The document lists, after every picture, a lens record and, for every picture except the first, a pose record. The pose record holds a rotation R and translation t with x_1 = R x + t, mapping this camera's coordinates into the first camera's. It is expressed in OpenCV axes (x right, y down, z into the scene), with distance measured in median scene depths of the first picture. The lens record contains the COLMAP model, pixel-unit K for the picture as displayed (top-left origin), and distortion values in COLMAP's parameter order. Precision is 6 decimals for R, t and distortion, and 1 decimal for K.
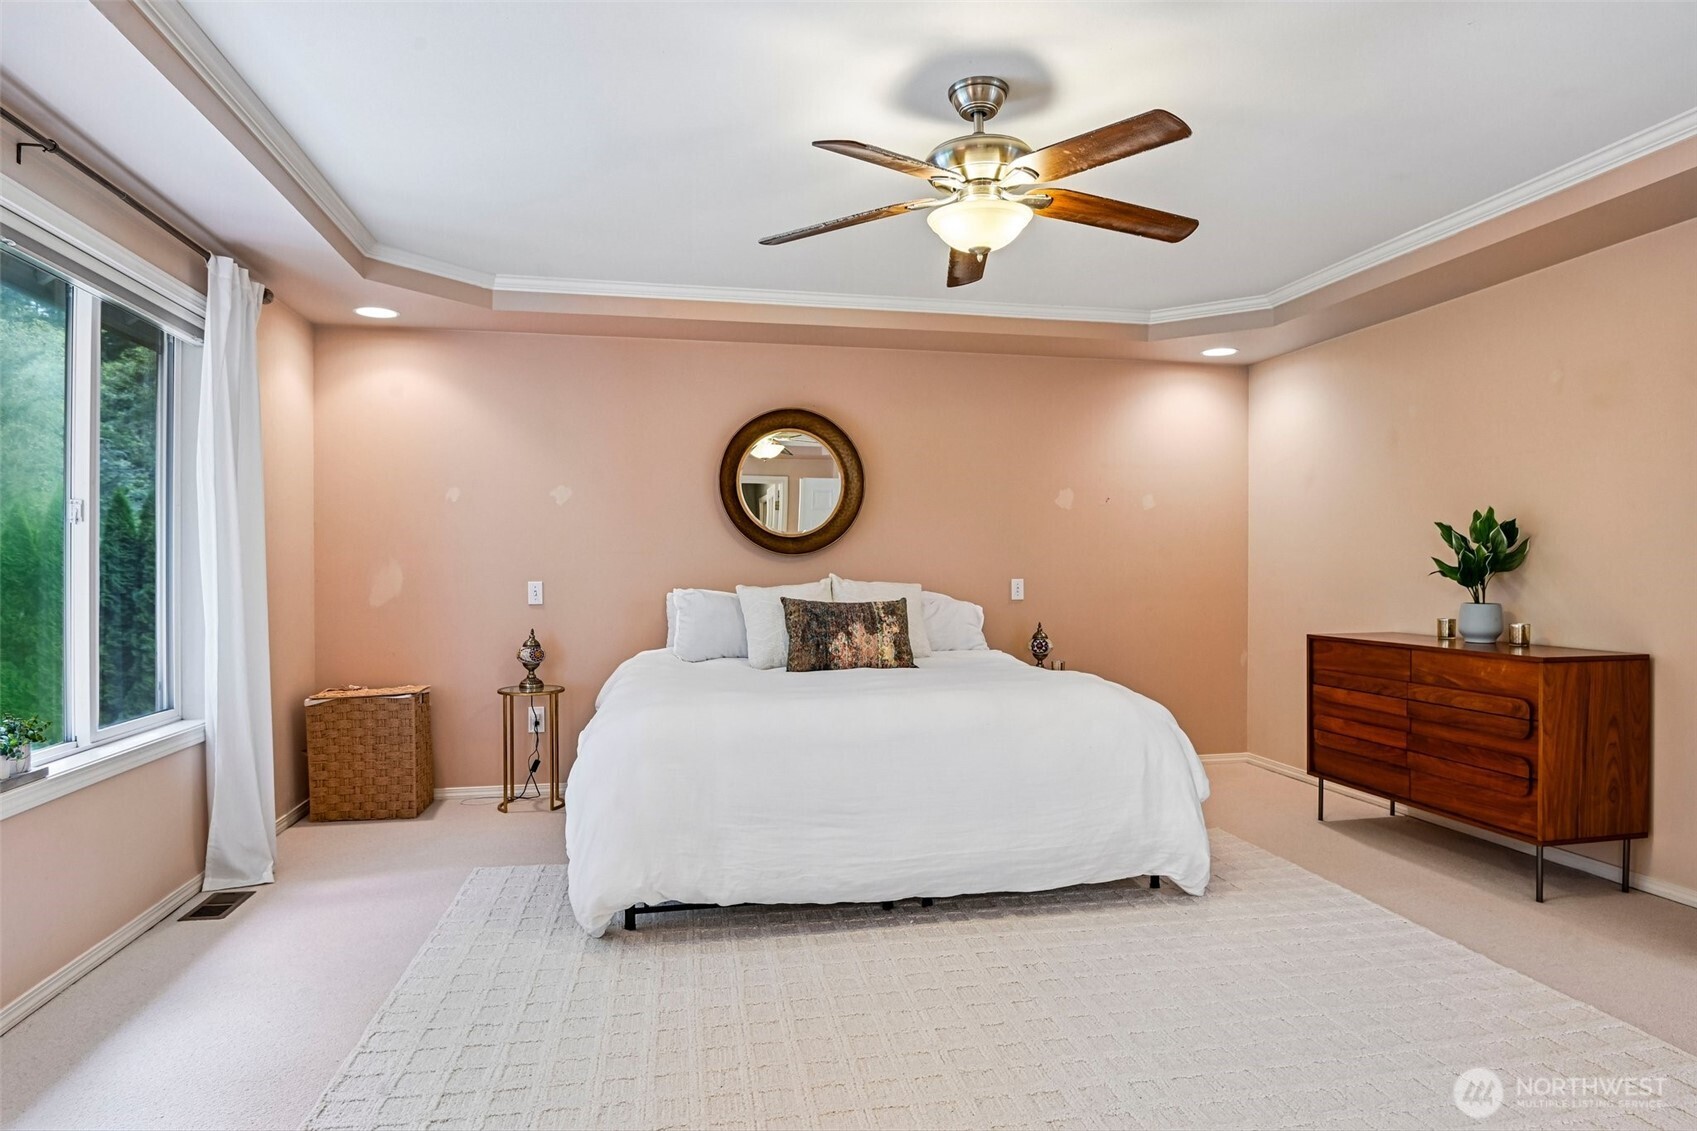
lens RADIAL K [[996.9, 0, 853.3], [0, 996.9, 573.8], [0, 0, 1]] dist [-0.003516, -0.019602]
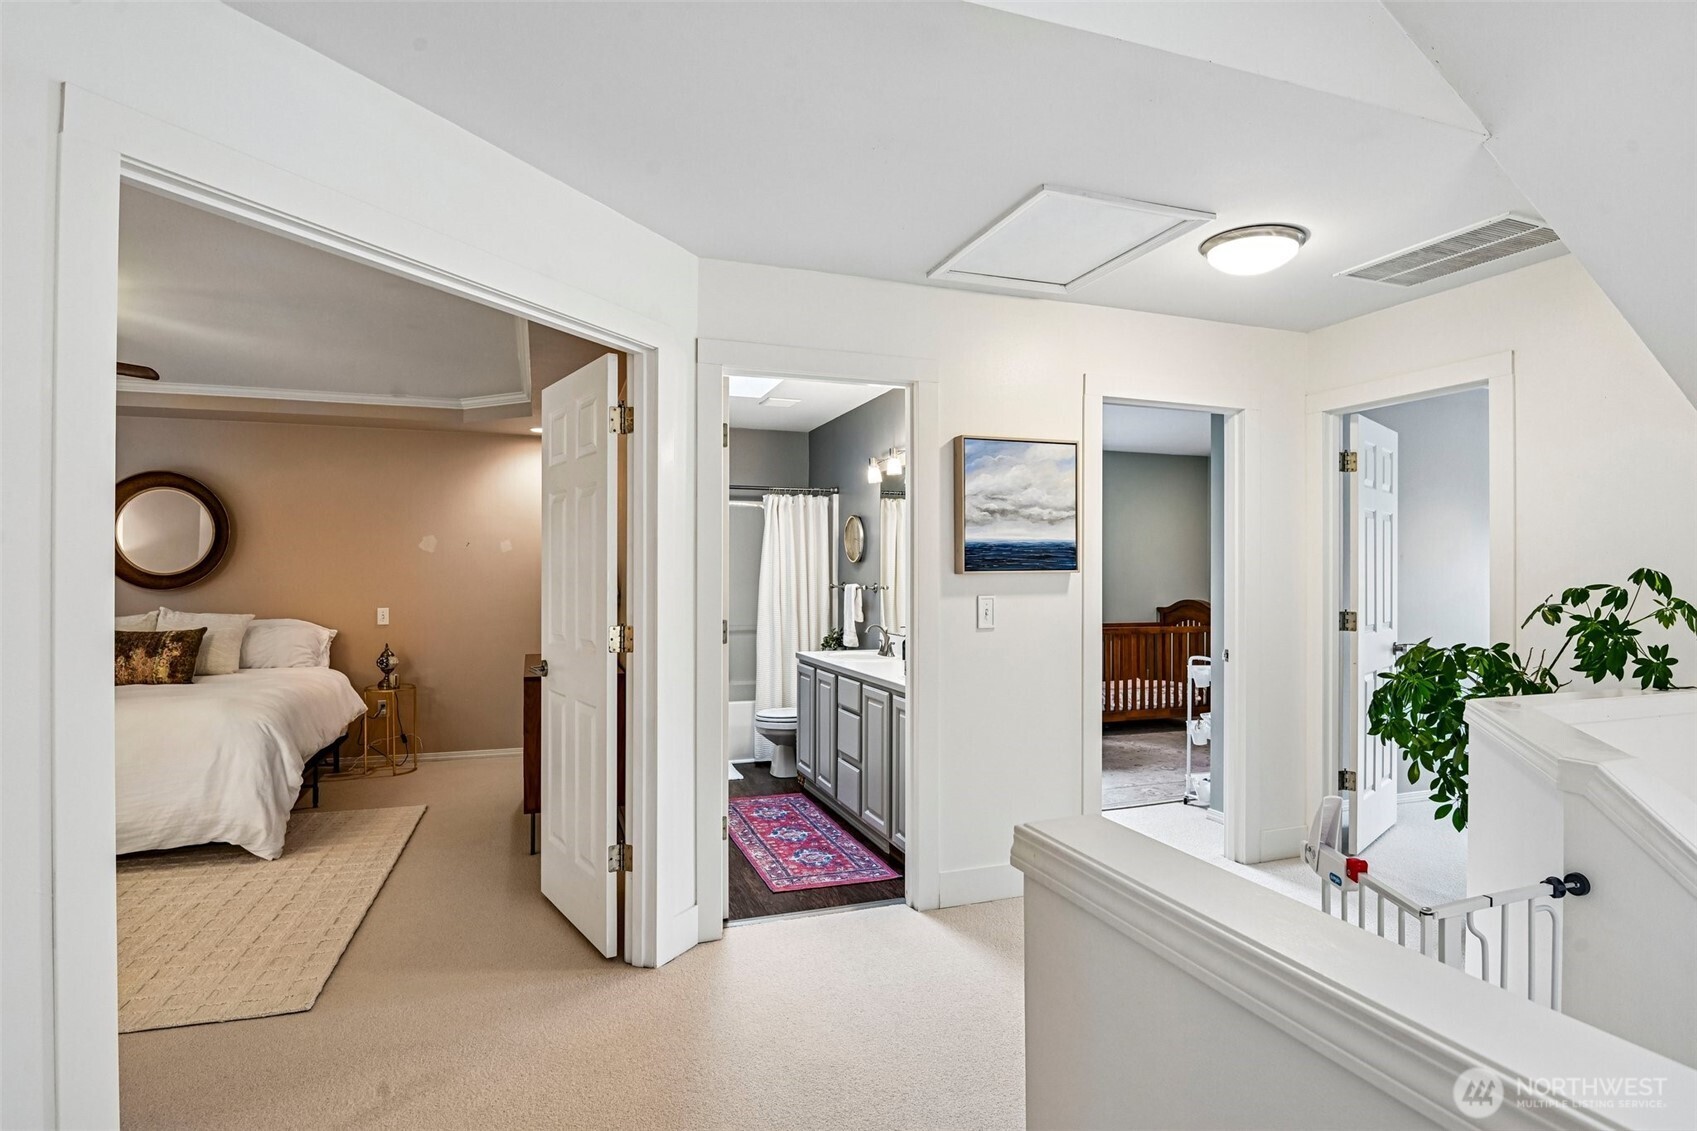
lens RADIAL K [[886.7, 0, 854.9], [0, 886.7, 571.0], [0, 0, 1]] dist [-0.003786, -0.018608]
pose [[0.990754, 0.002457, 0.135652, 0.756960], [-0.001182, 0.999954, -0.009477, -0.039465], [-0.135669, 0.009230, 0.990711, -0.222305]]
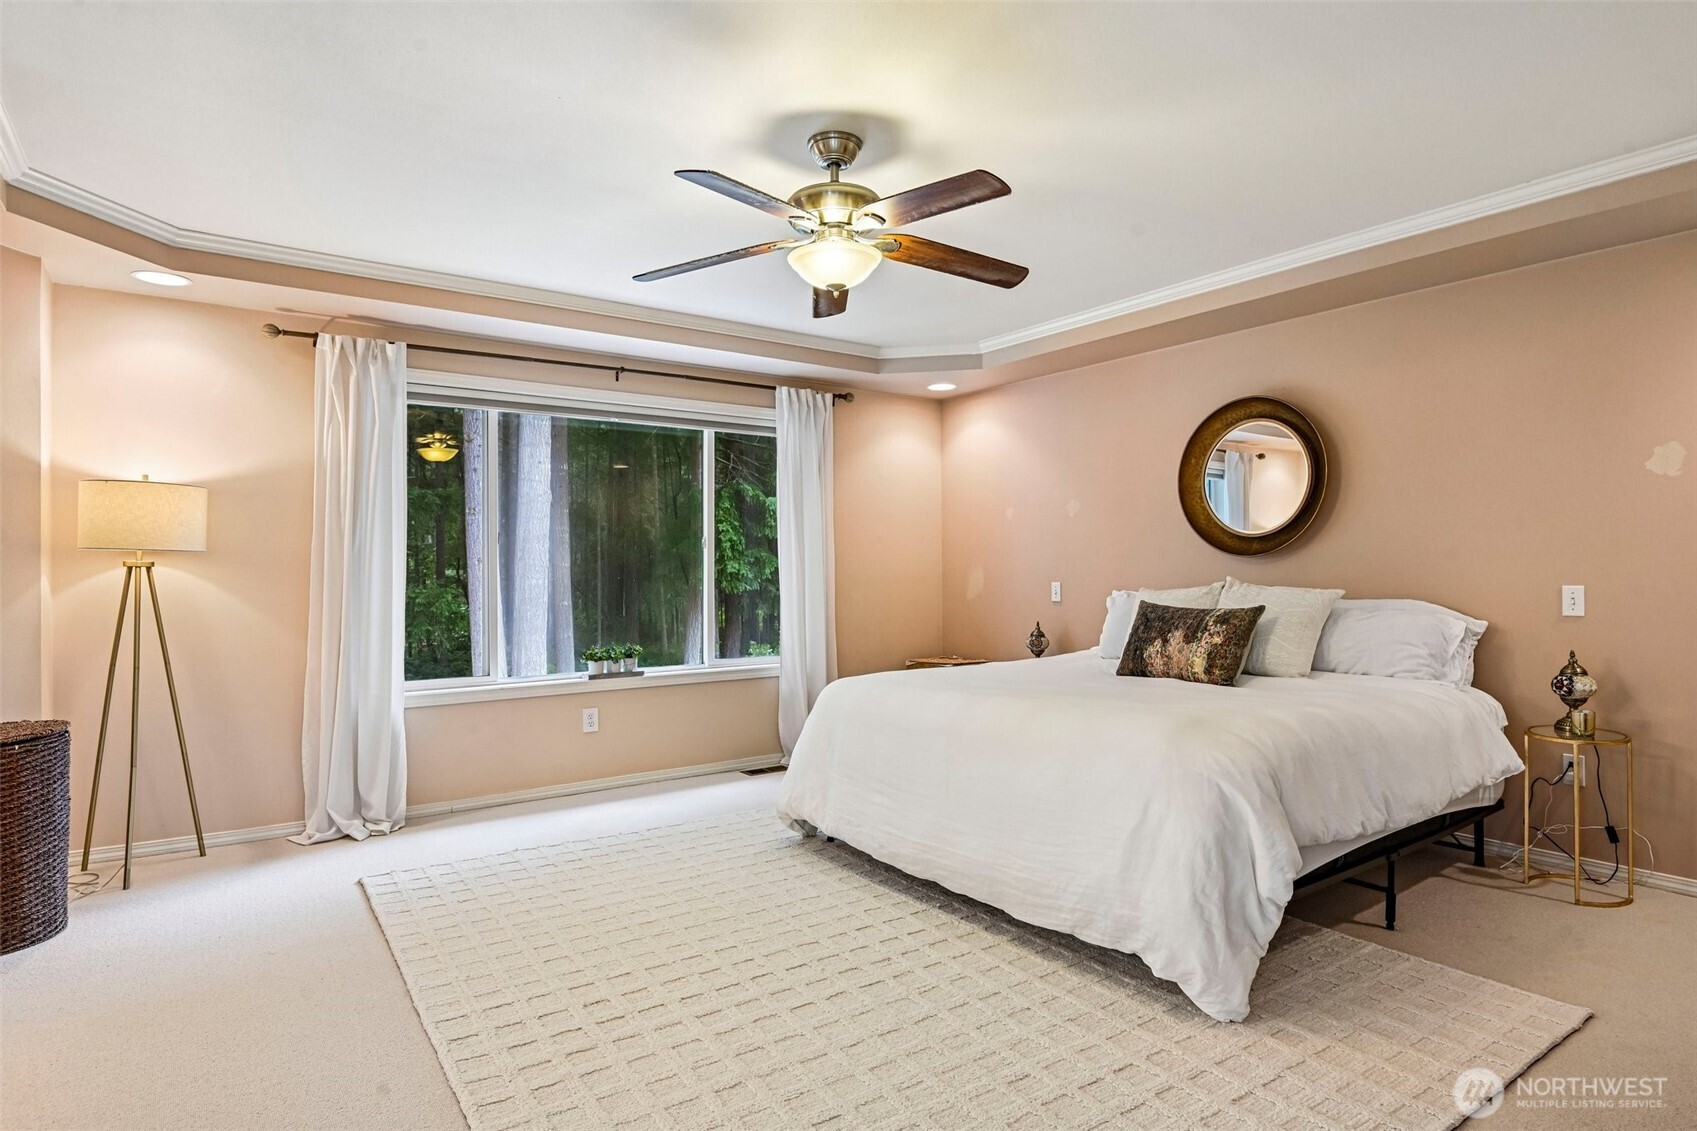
lens RADIAL K [[923.1, 0, 857.0], [0, 923.1, 574.7], [0, 0, 1]] dist [-0.001481, -0.018564]
pose [[0.413185, 0.003166, -0.910641, 0.672314], [0.000029, 0.999994, 0.003490, -0.005603], [0.910647, -0.001469, 0.413183, 0.375023]]
